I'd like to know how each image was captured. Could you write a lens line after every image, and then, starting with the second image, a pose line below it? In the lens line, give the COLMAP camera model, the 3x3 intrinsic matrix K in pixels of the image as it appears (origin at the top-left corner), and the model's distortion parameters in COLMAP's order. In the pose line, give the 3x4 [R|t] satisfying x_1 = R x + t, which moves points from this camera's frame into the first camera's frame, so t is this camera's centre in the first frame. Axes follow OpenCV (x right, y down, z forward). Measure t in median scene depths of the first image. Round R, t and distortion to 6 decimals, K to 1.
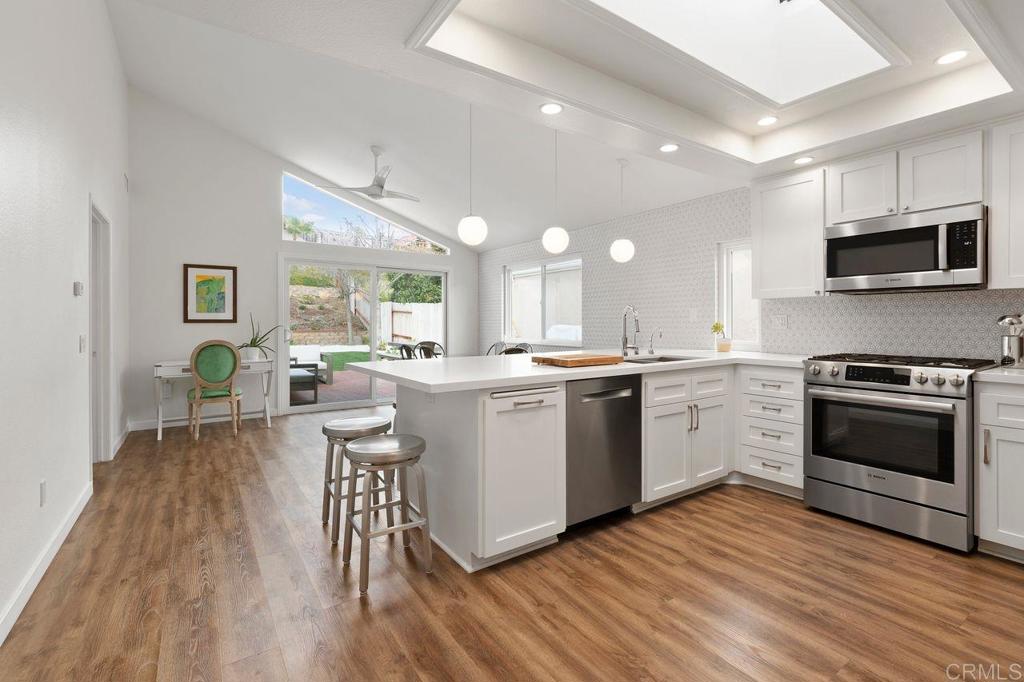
lens RADIAL K [[462.7, 0, 514.9], [0, 462.7, 331.8], [0, 0, 1]] dist [-0.001155, -0.000041]
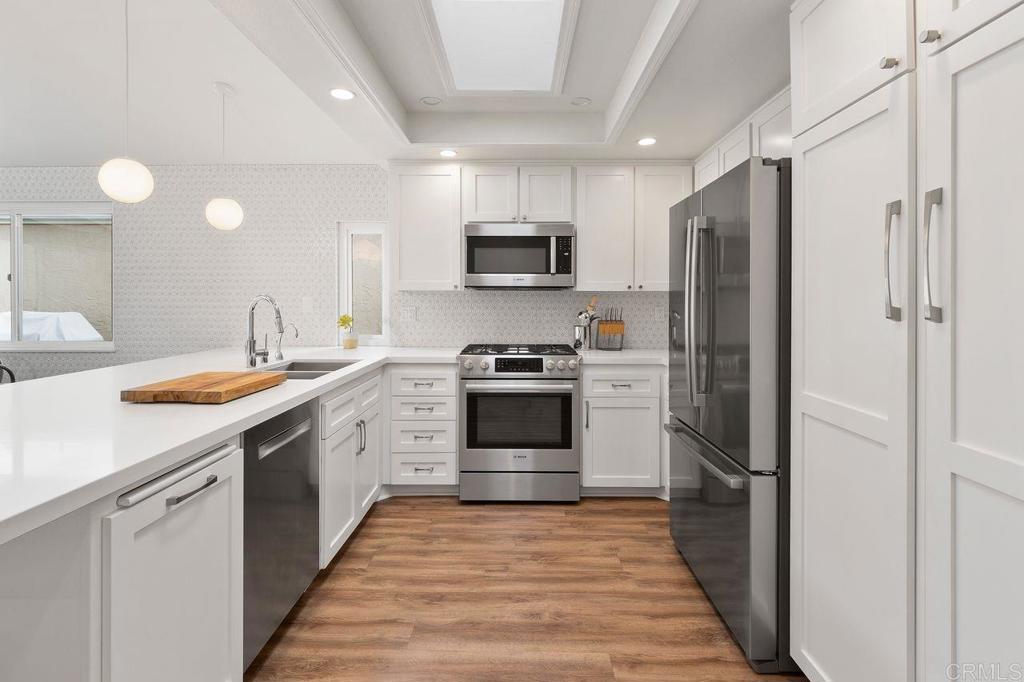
lens RADIAL K [[486.0, 0, 510.2], [0, 486.0, 312.2], [0, 0, 1]] dist [-0.001807, -0.000562]
pose [[0.581646, -0.008923, 0.813393, -0.168989], [0.010902, 0.999936, 0.003174, -0.036086], [-0.813369, 0.007021, 0.581705, 0.327365]]
